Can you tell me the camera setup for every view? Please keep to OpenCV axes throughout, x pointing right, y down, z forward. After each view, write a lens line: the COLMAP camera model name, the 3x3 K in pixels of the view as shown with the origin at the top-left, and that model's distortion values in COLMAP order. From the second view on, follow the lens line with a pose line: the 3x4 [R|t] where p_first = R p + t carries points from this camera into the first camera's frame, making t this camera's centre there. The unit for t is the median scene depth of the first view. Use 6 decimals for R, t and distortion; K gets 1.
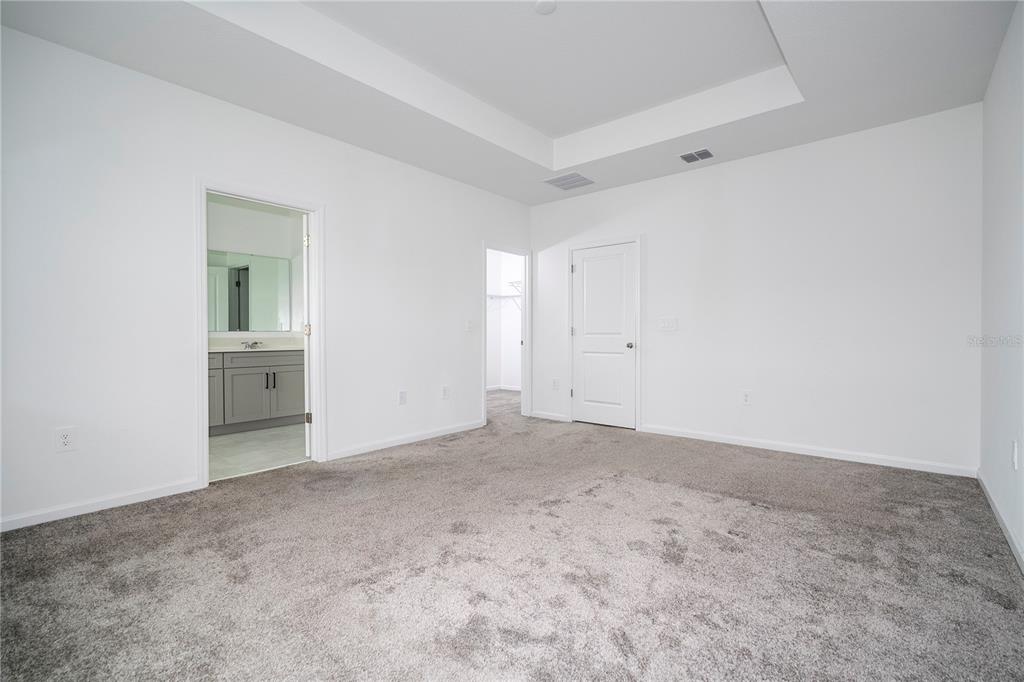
lens RADIAL K [[462.5, 0, 517.4], [0, 462.5, 337.1], [0, 0, 1]] dist [-0.001650, 0.000482]
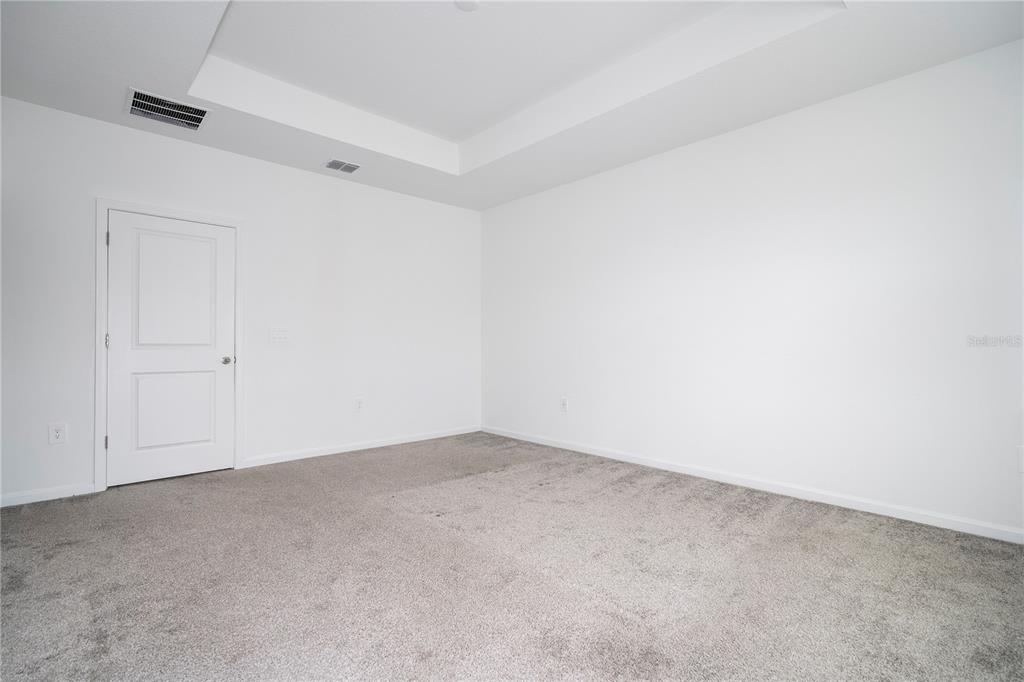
lens RADIAL K [[462.5, 0, 517.4], [0, 462.5, 337.1], [0, 0, 1]] dist [-0.001650, 0.000482]
pose [[0.122497, 0.016852, 0.992326, -0.538572], [0.006969, 0.999817, -0.017840, -0.003977], [-0.992444, 0.009101, 0.122357, 0.501948]]
